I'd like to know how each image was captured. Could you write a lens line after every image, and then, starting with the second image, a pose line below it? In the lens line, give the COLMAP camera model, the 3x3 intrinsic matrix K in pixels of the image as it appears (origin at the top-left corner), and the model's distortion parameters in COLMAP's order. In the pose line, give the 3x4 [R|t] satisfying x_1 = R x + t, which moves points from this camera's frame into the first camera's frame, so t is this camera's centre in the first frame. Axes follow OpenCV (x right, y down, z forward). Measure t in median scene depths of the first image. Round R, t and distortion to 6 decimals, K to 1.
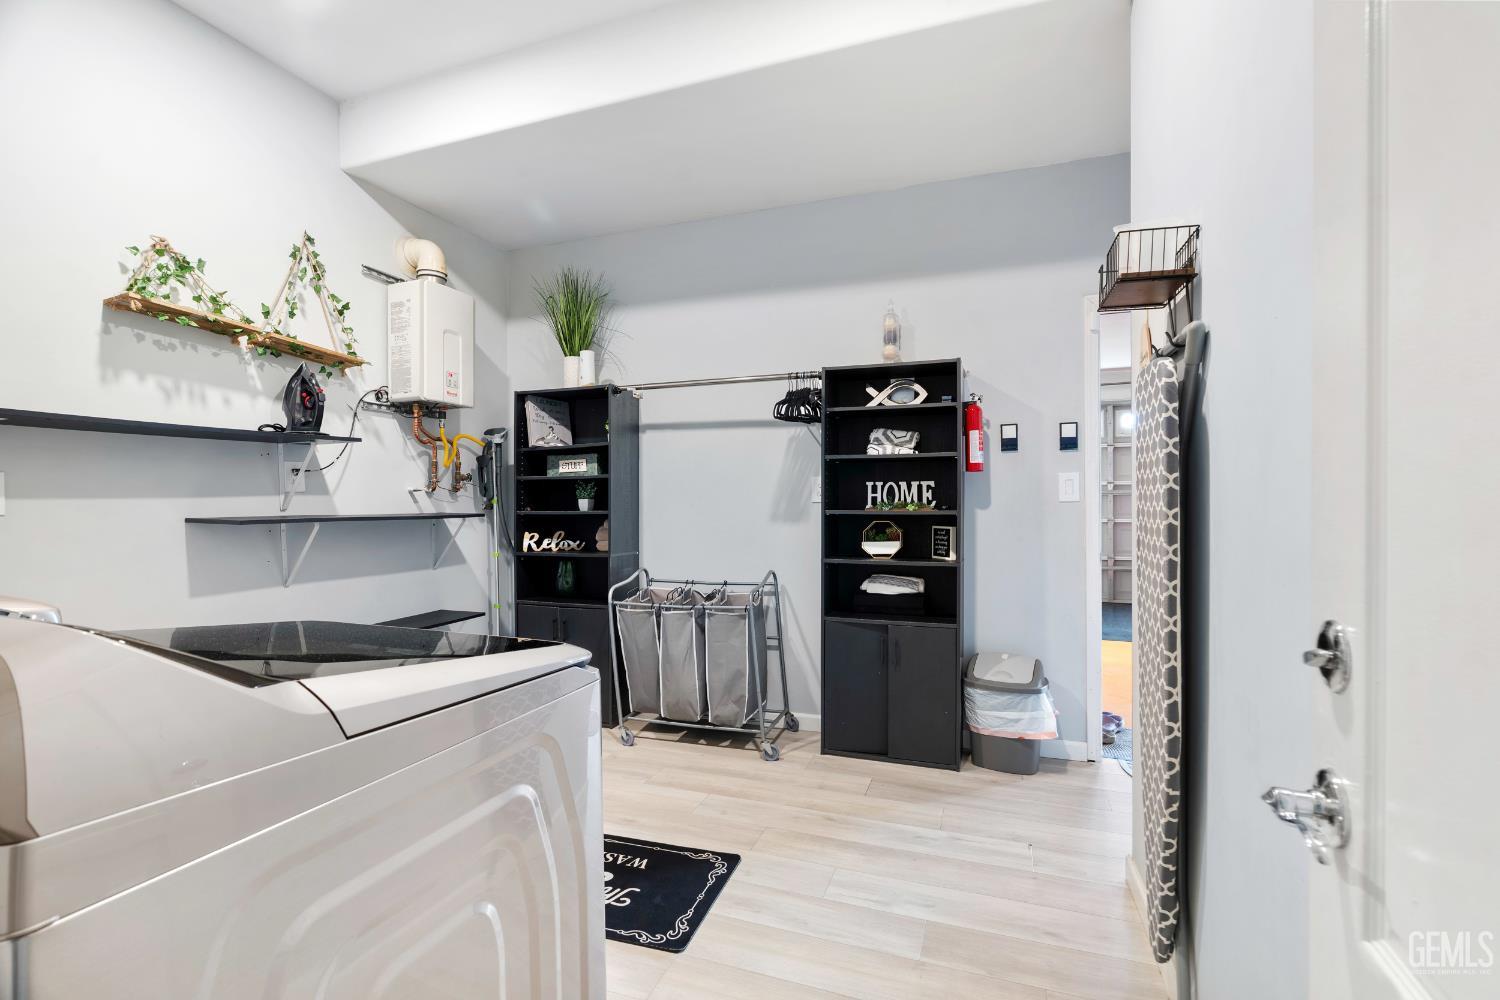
lens RADIAL K [[683.9, 0, 762.8], [0, 683.9, 495.5], [0, 0, 1]] dist [-0.002580, -0.000321]
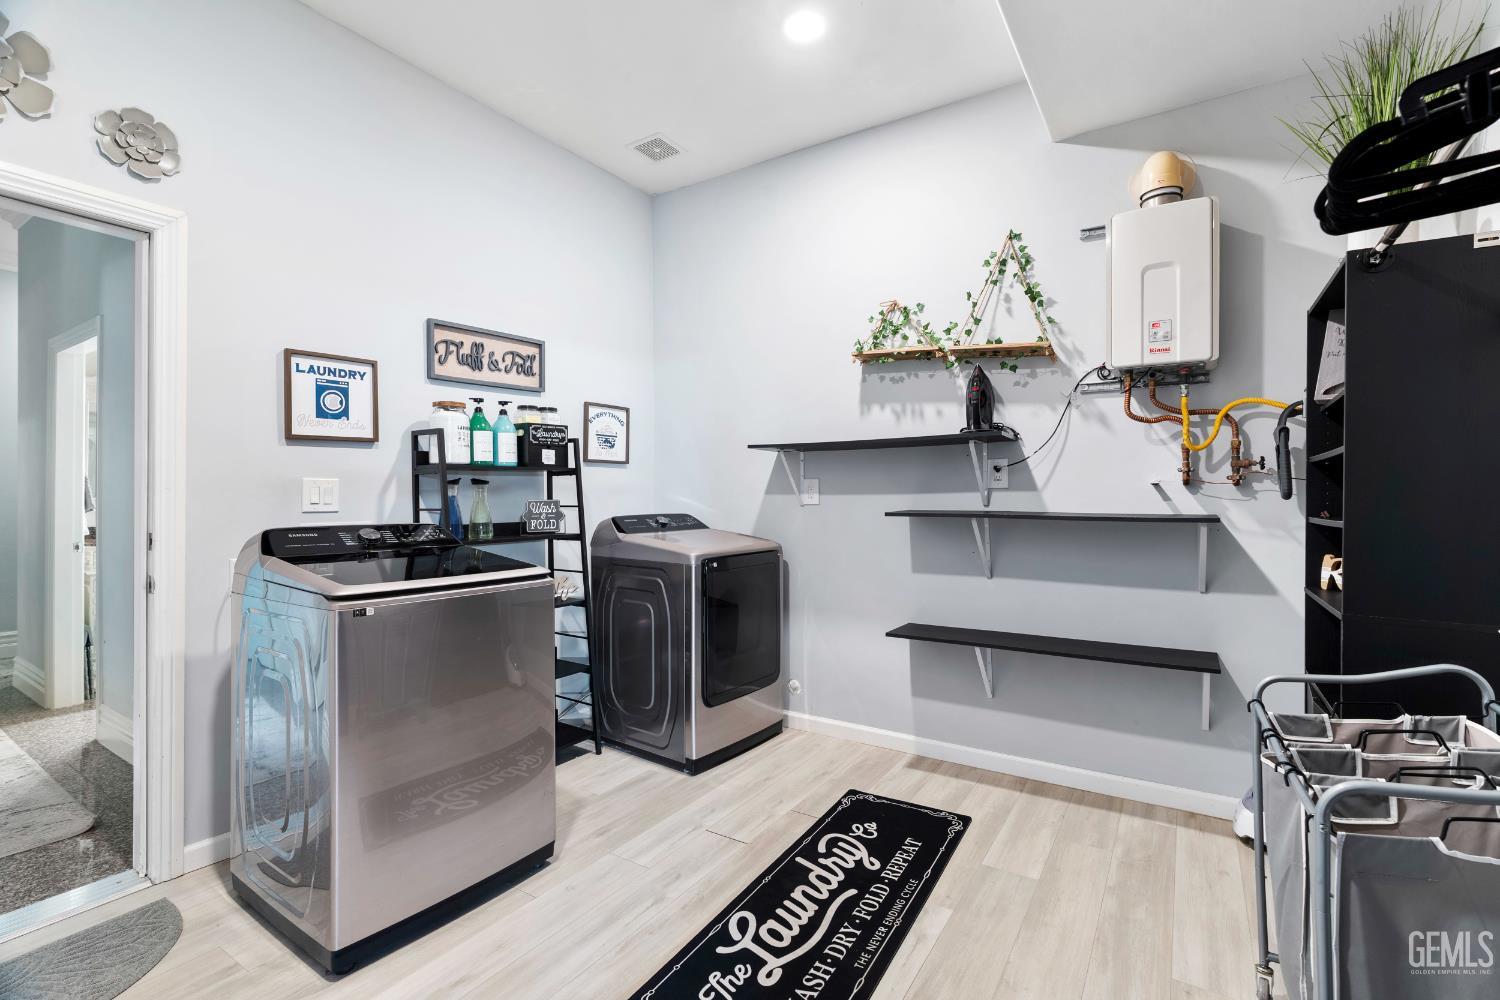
lens RADIAL K [[683.9, 0, 762.8], [0, 683.9, 495.5], [0, 0, 1]] dist [-0.002580, -0.000321]
pose [[-0.224484, 0.001234, -0.974477, 0.411025], [0.003934, 0.999992, 0.000360, 0.003805], [0.974470, -0.003753, -0.224487, 0.891293]]
